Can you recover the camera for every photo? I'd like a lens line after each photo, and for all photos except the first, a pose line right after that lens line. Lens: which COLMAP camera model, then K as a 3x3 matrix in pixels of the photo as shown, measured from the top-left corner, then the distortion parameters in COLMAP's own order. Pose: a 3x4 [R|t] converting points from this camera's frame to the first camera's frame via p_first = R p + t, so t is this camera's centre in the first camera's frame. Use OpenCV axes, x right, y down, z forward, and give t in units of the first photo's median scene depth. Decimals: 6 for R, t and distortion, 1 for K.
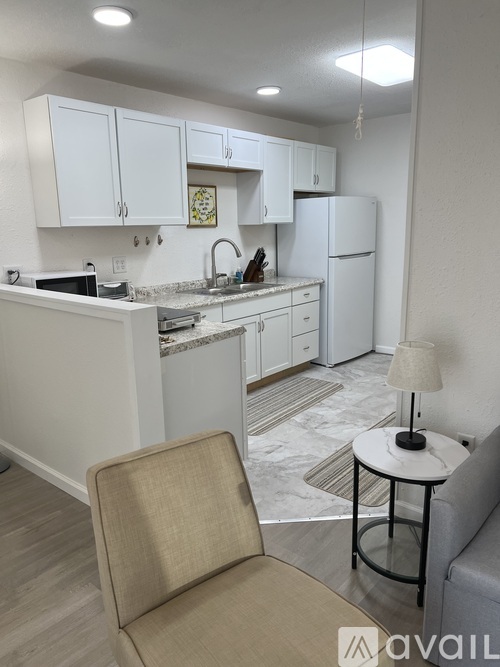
lens RADIAL K [[498.1, 0, 249.0], [0, 498.1, 338.9], [0, 0, 1]] dist [0.013667, 0.003420]
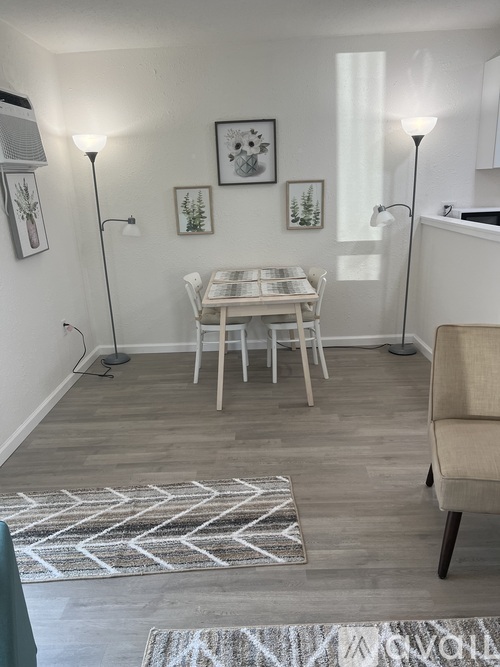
lens RADIAL K [[498.1, 0, 247.9], [0, 498.1, 333.5], [0, 0, 1]] dist [0.013667, 0.003420]
pose [[0.639375, 0.209707, -0.739745, 0.223560], [-0.137922, 0.977764, 0.157973, 0.055274], [0.756424, 0.001023, 0.654081, -0.230325]]
